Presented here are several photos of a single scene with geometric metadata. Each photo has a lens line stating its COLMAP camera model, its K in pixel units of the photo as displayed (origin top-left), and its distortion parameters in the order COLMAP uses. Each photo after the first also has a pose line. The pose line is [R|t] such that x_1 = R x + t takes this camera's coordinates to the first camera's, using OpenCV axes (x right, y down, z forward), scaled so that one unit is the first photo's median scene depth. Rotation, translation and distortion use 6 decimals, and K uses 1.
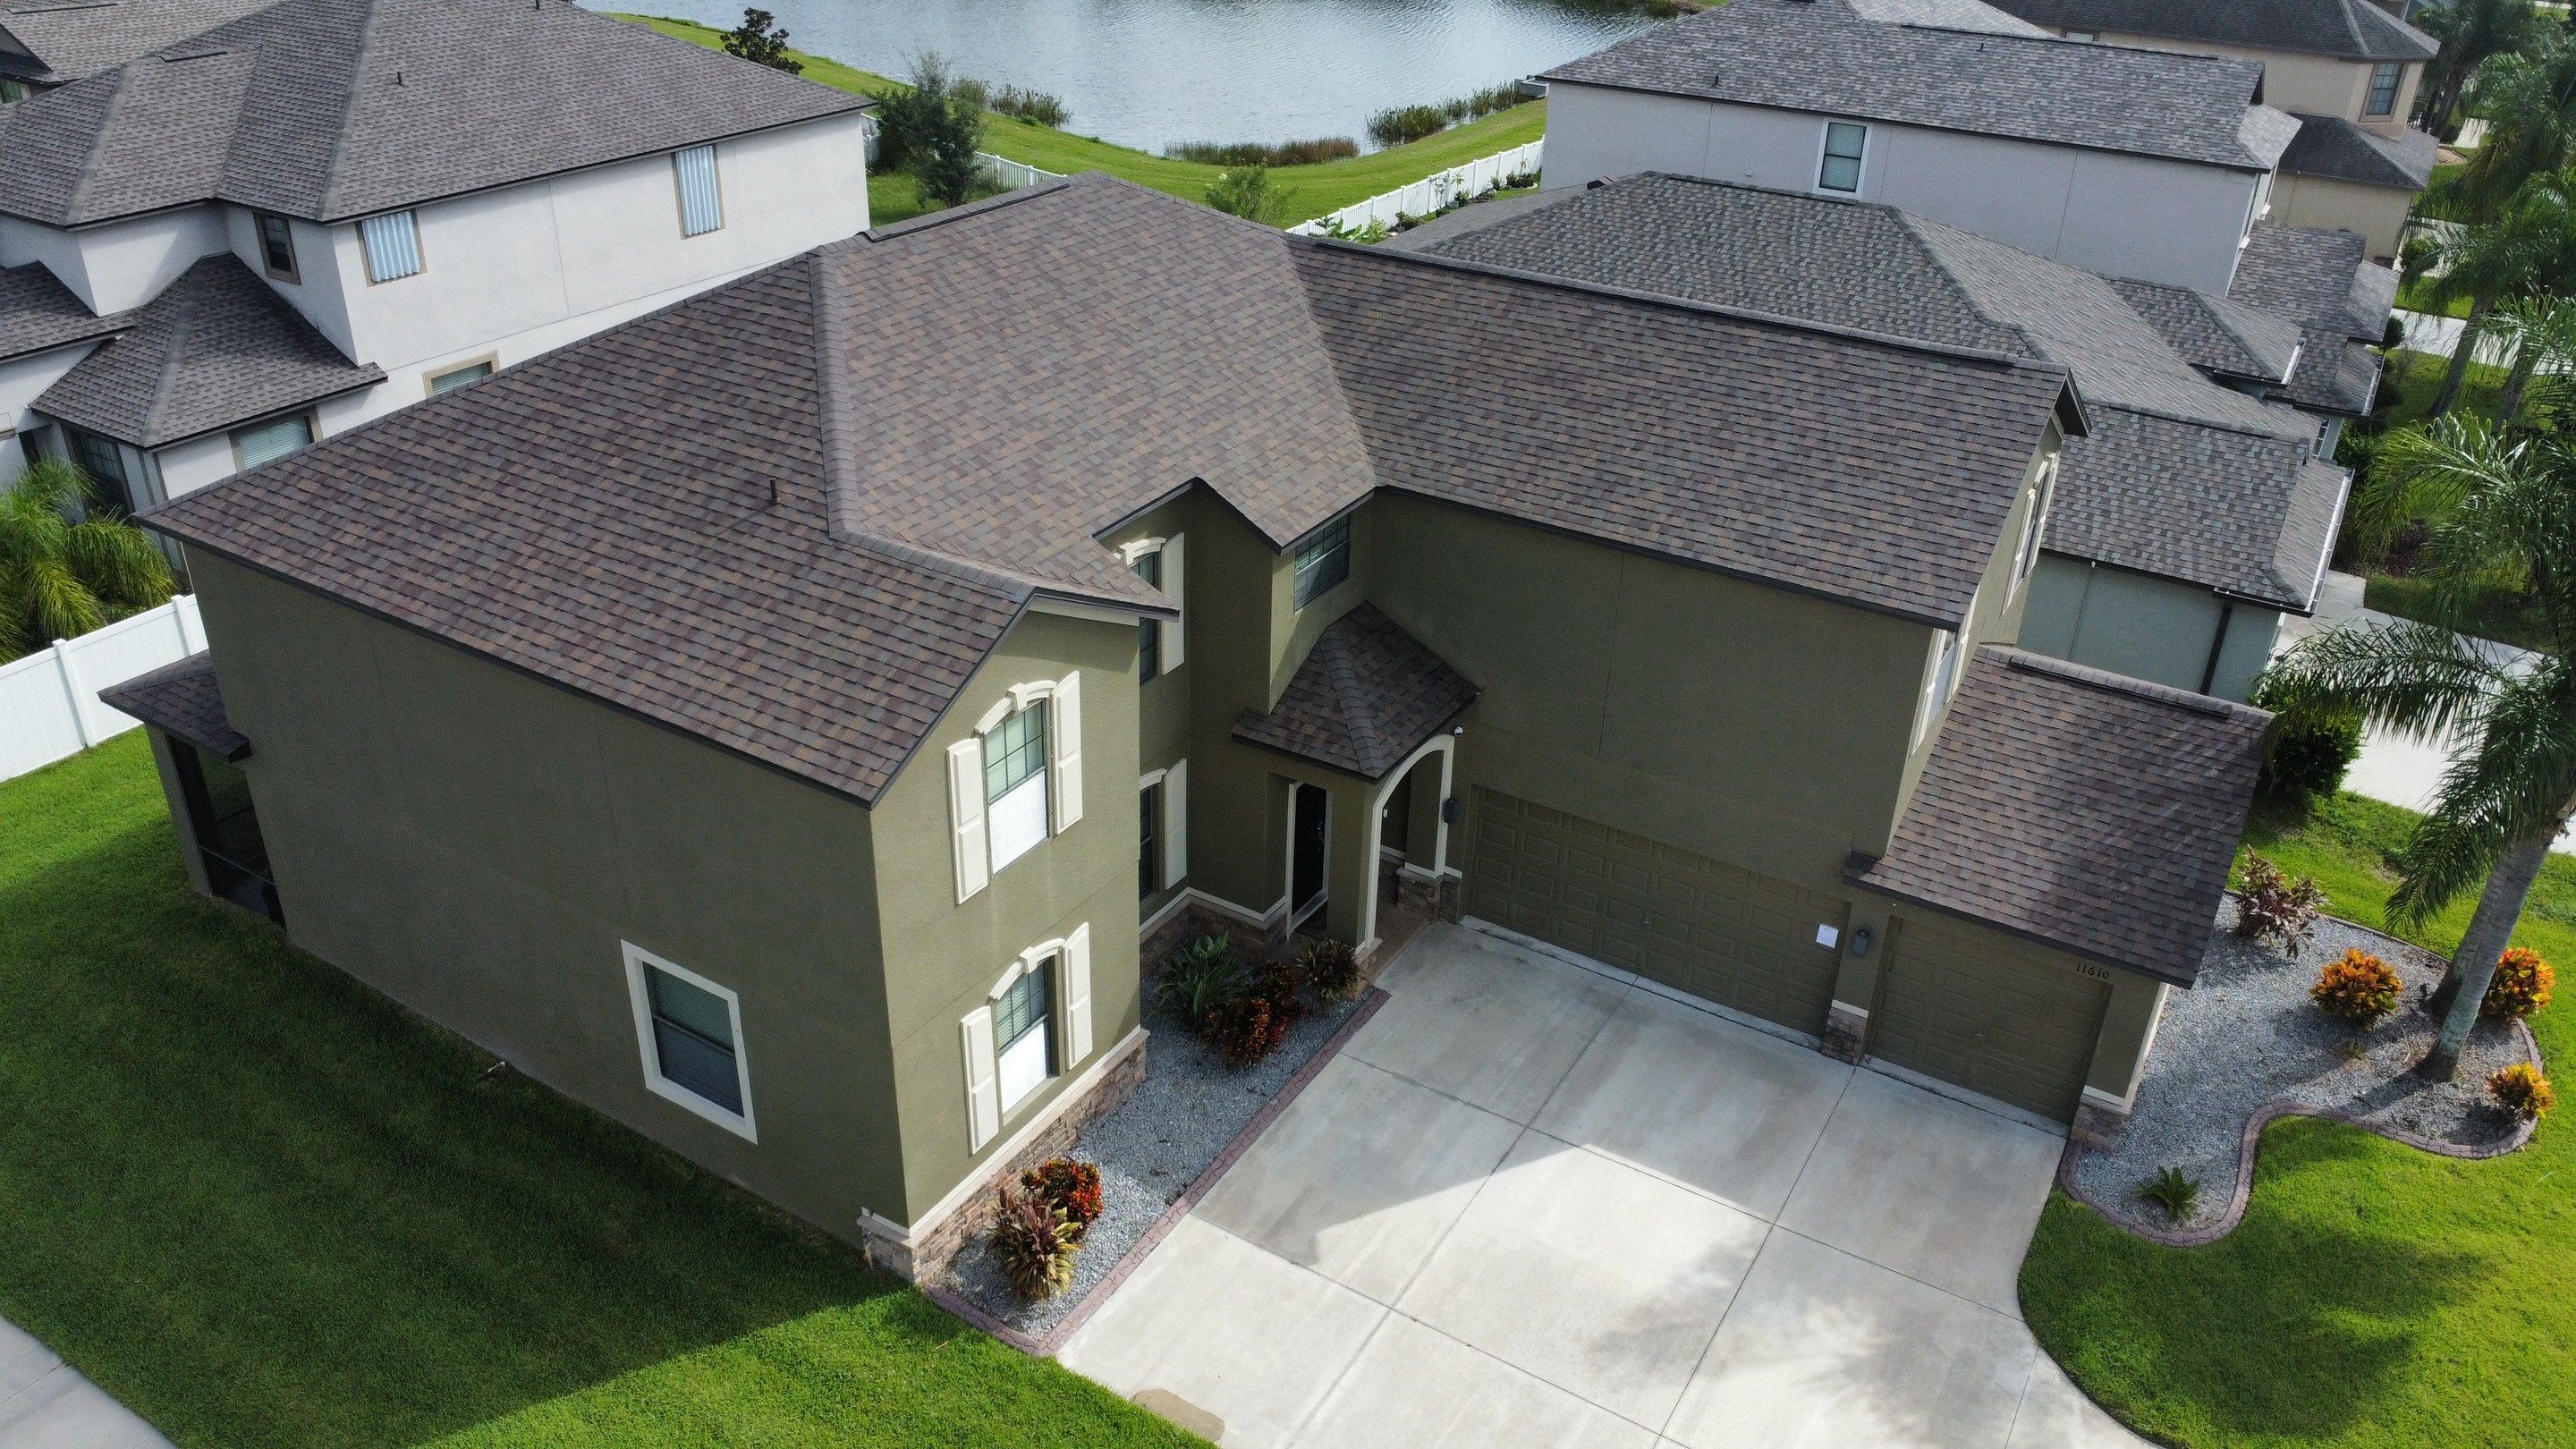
lens RADIAL K [[1865.0, 0, 1273.1], [0, 1865.0, 714.6], [0, 0, 1]] dist [-0.027772, -0.012784]
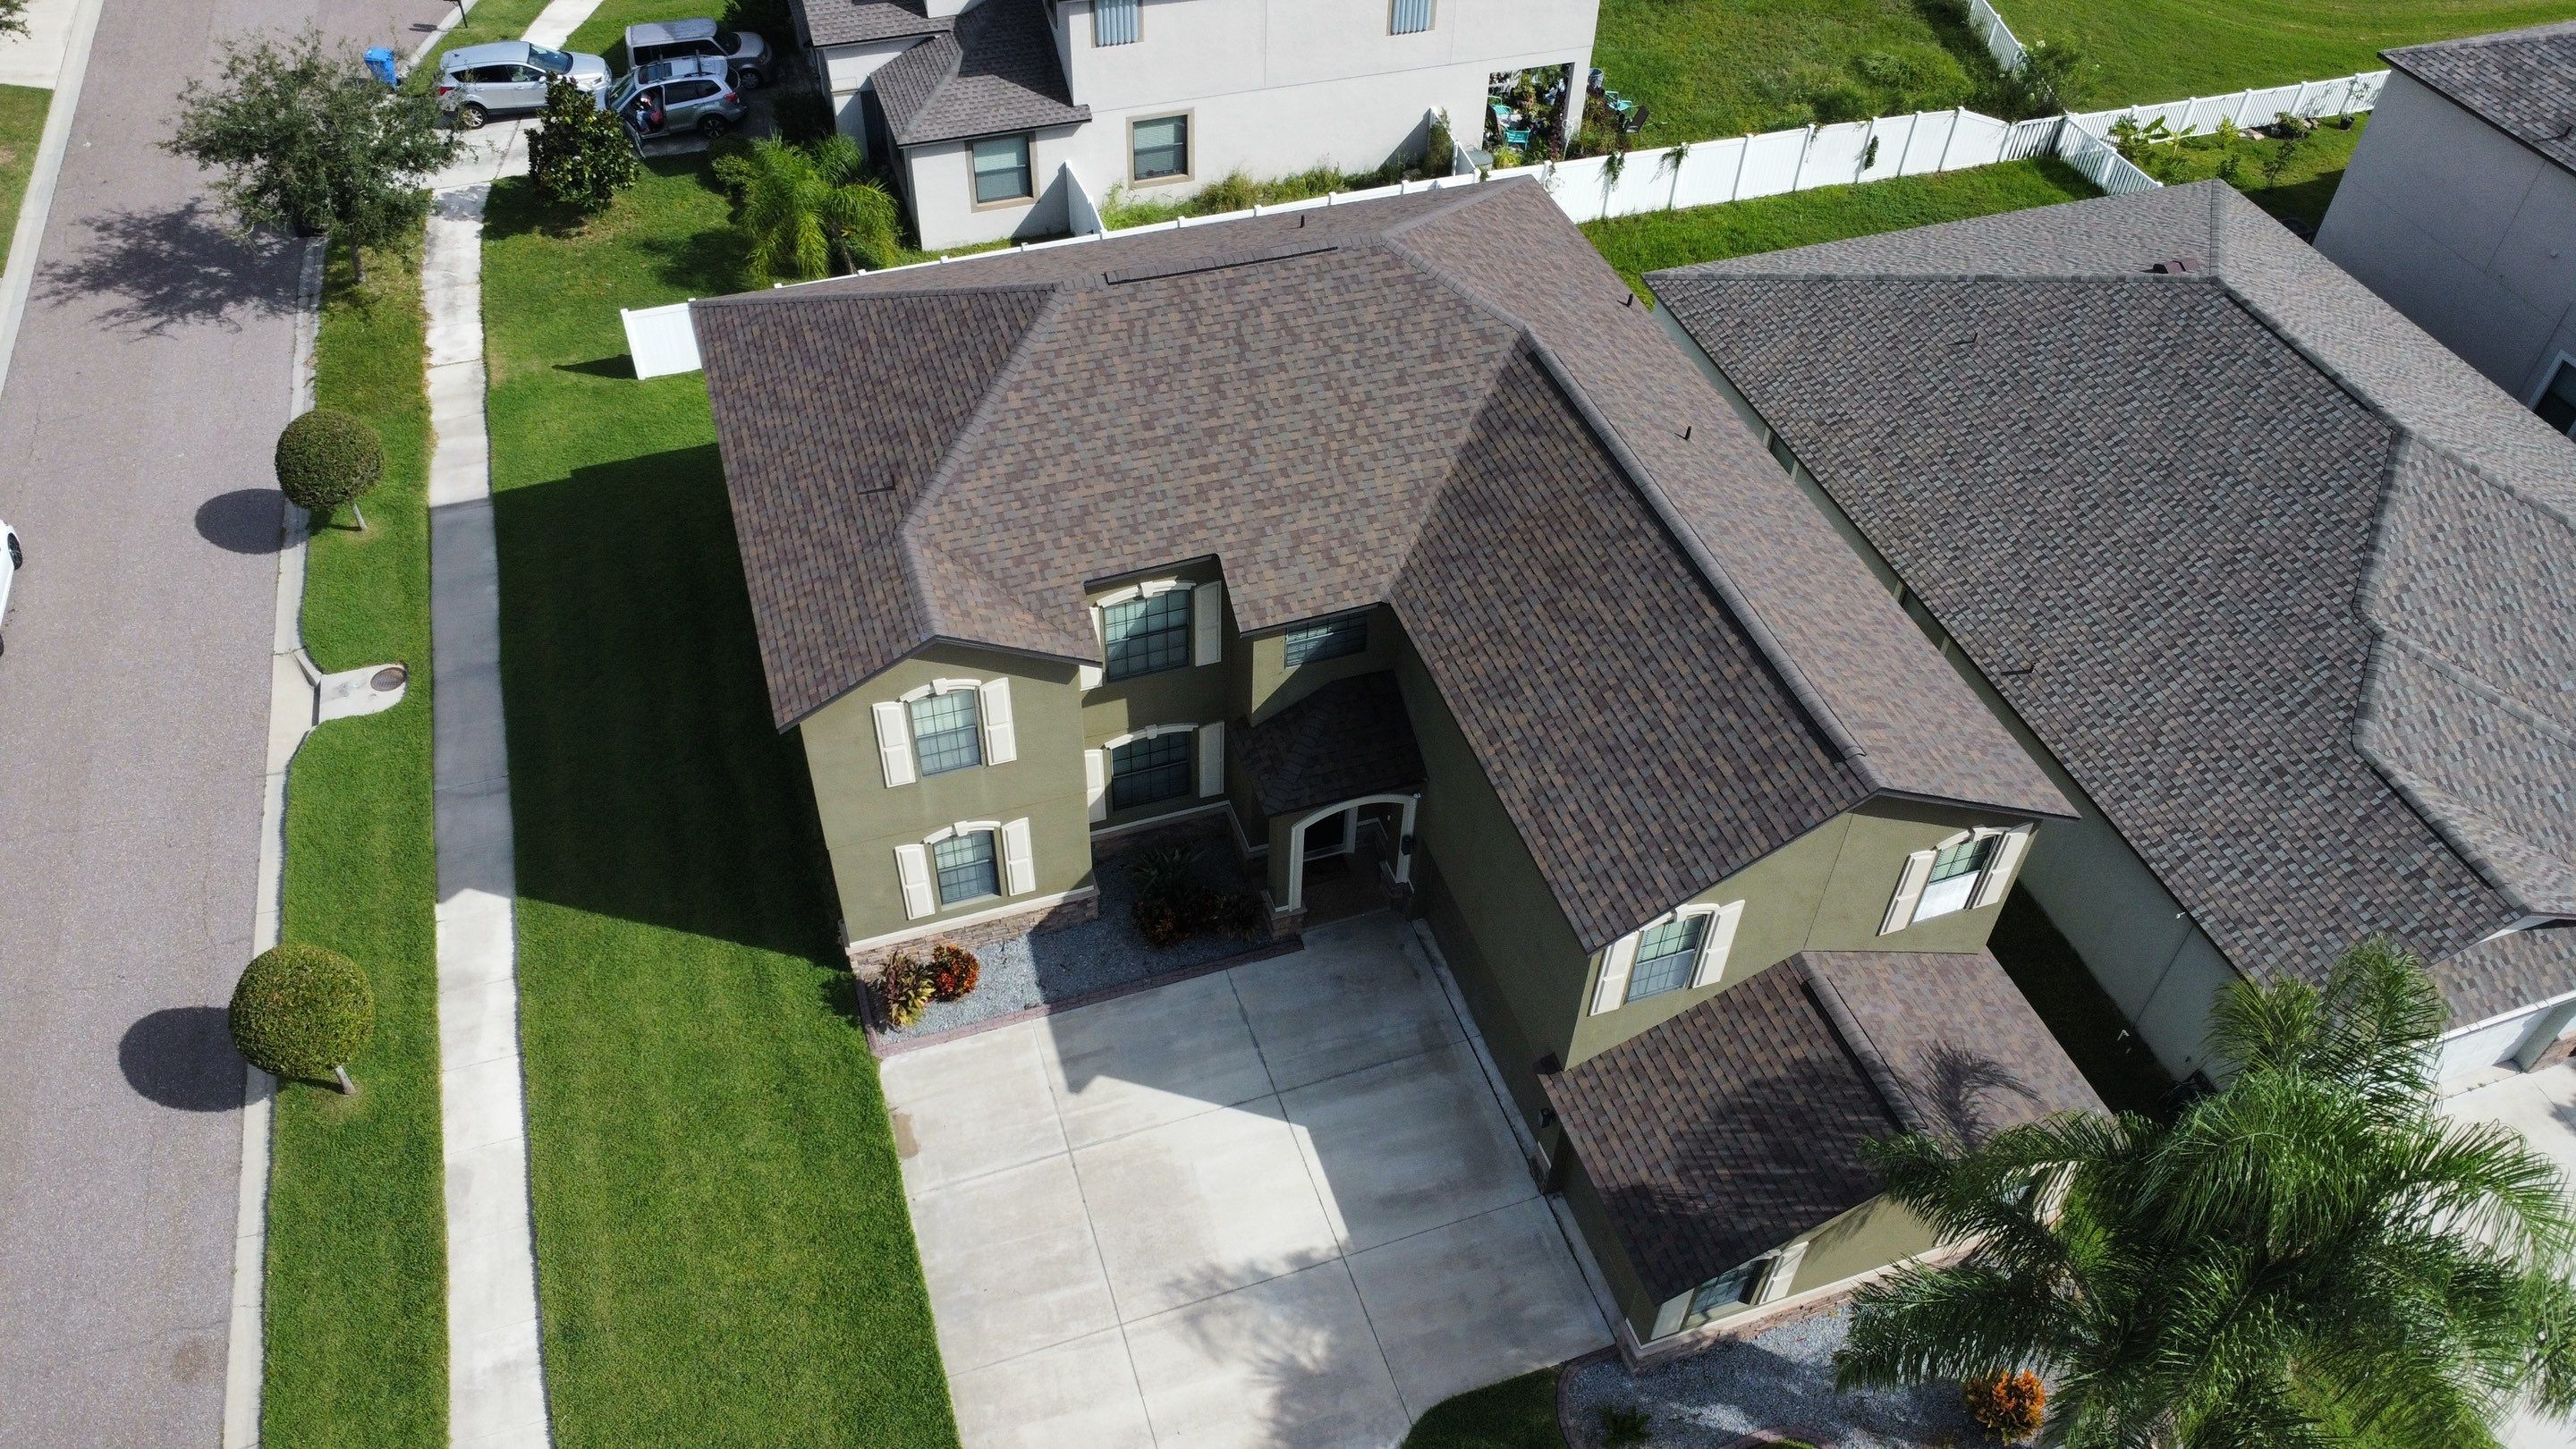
lens RADIAL K [[1865.0, 0, 1275.7], [0, 1865.0, 715.5], [0, 0, 1]] dist [-0.027772, -0.012784]
pose [[0.770211, 0.446240, -0.455680, 0.635092], [-0.305748, 0.885358, 0.350228, -0.495597], [0.559726, -0.130426, 0.818350, -0.062771]]
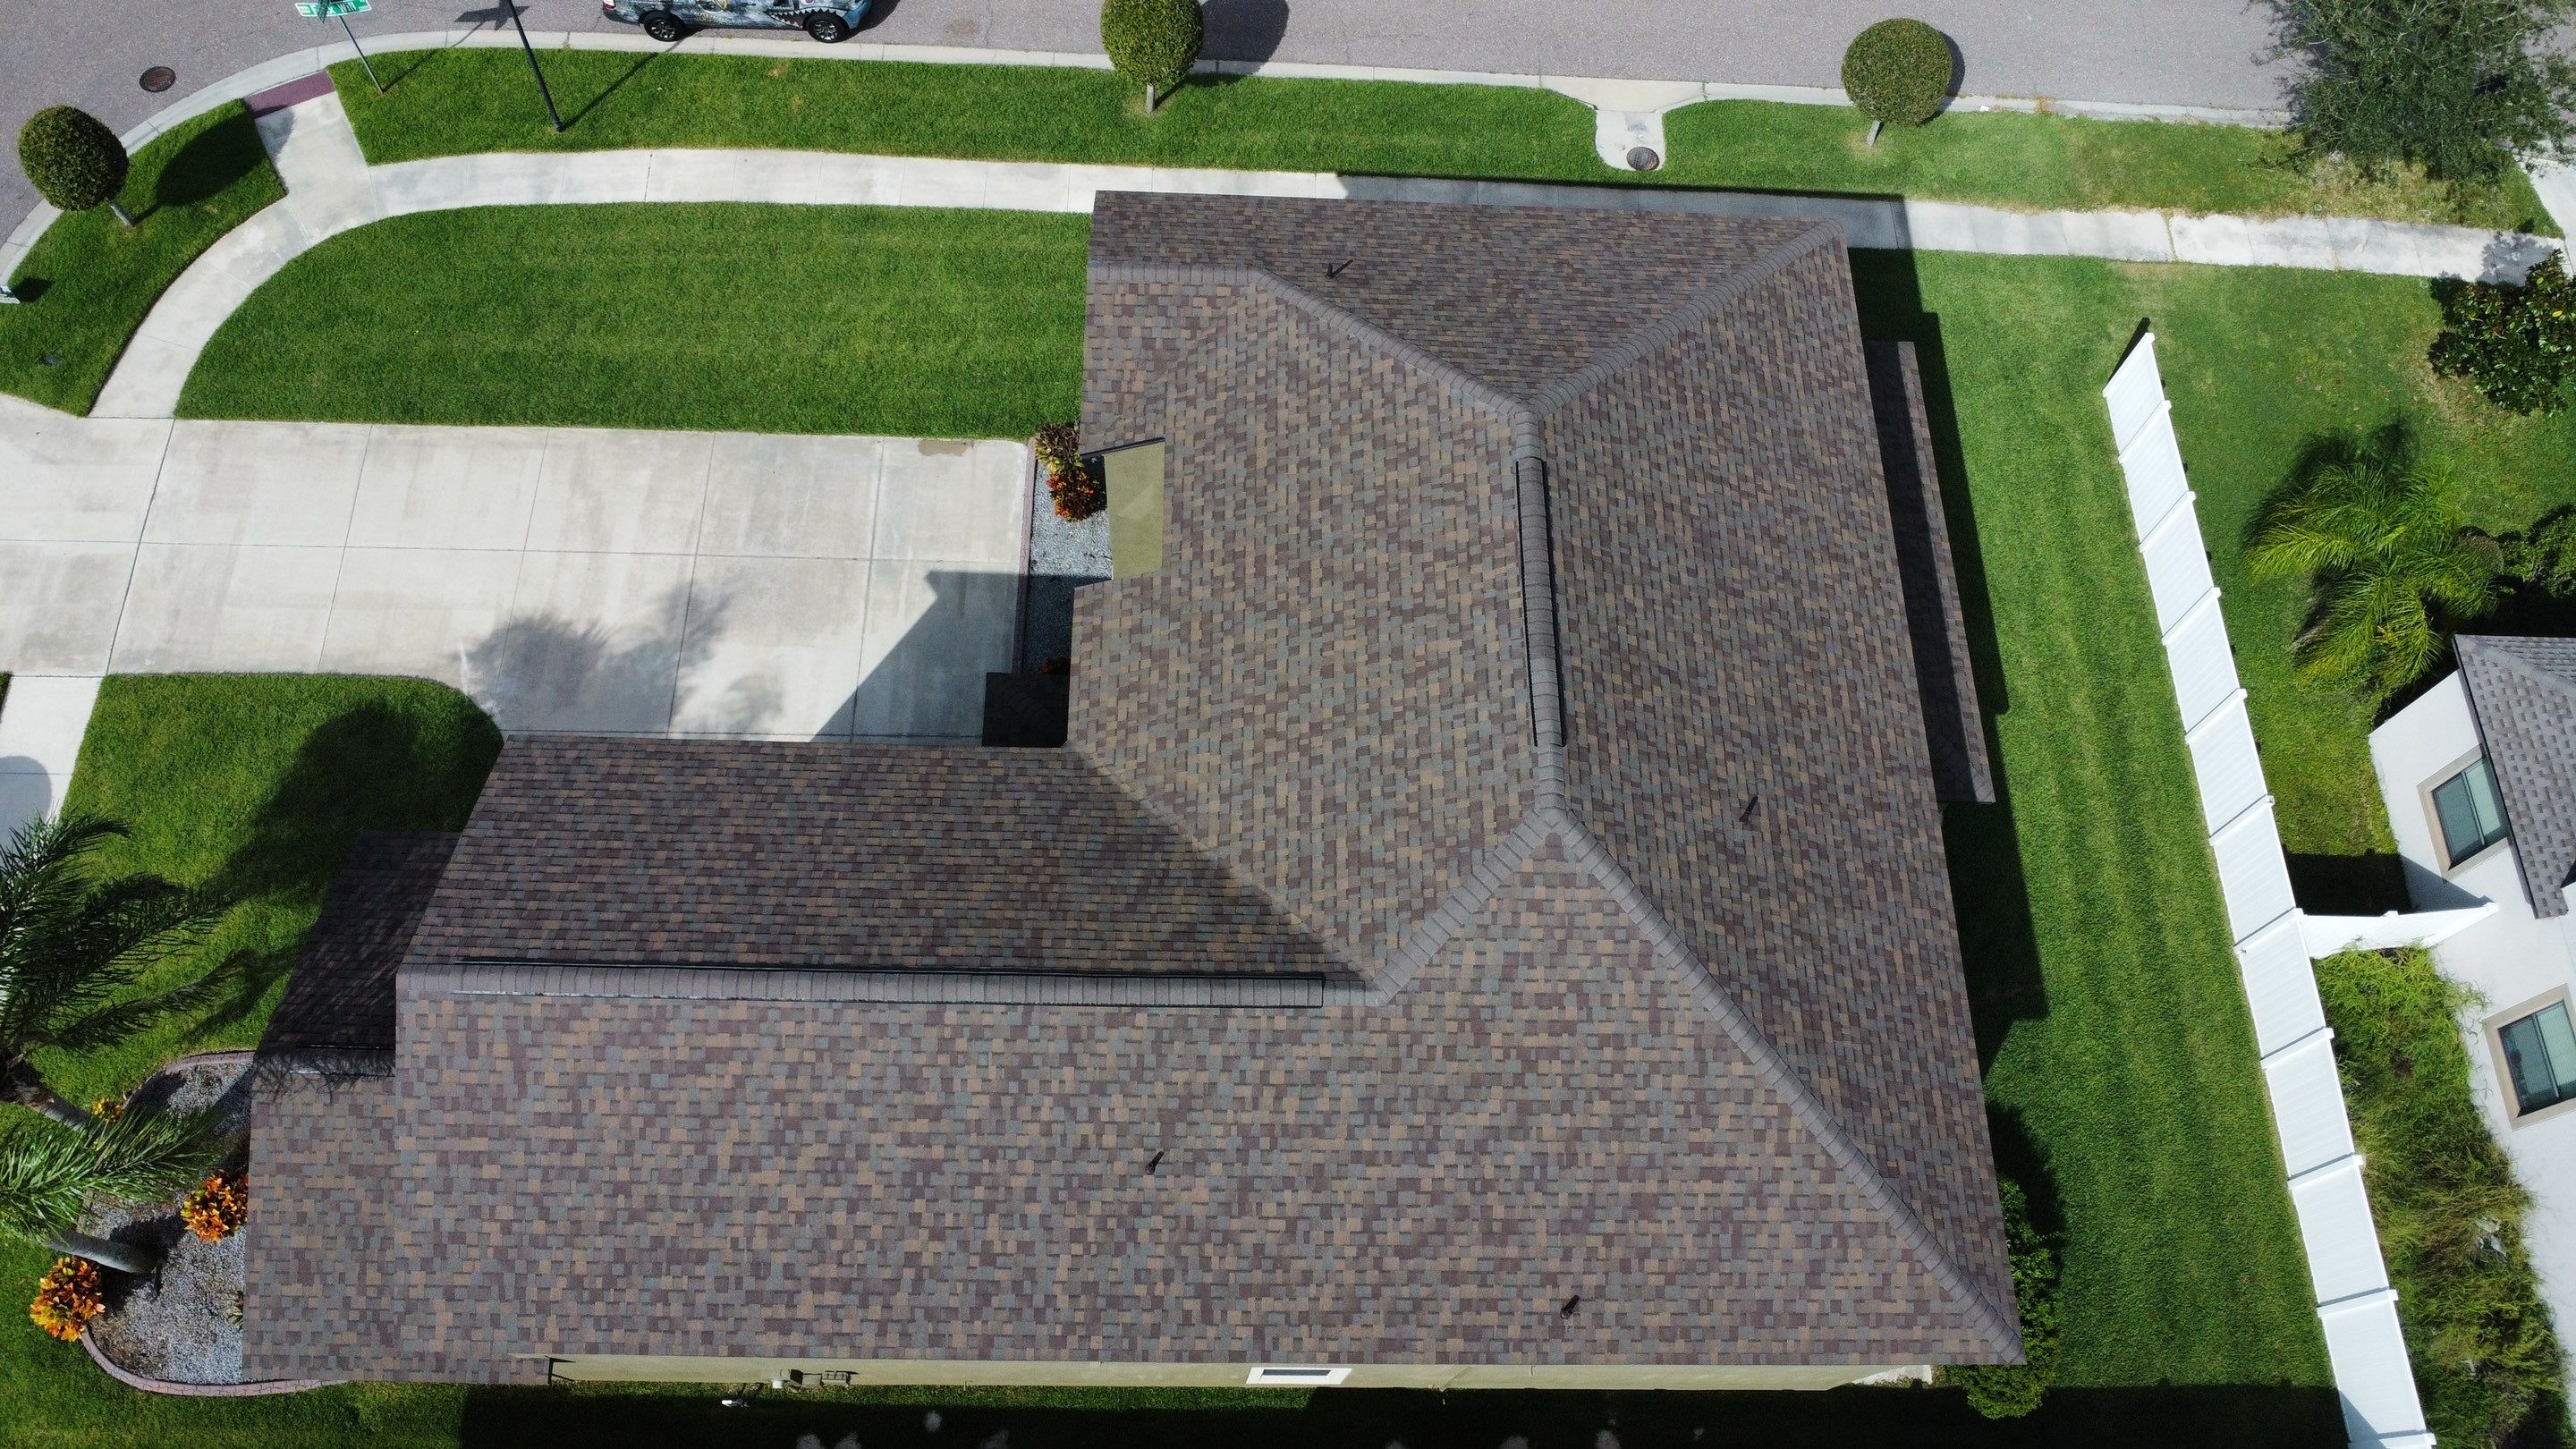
lens RADIAL K [[1865.0, 0, 1276.1], [0, 1865.0, 712.6], [0, 0, 1]] dist [-0.027772, -0.012784]
pose [[-0.848087, 0.443114, -0.290514, 0.268740], [-0.313748, 0.021859, 0.949255, -1.223961], [0.426978, 0.896199, 0.120488, 0.966469]]
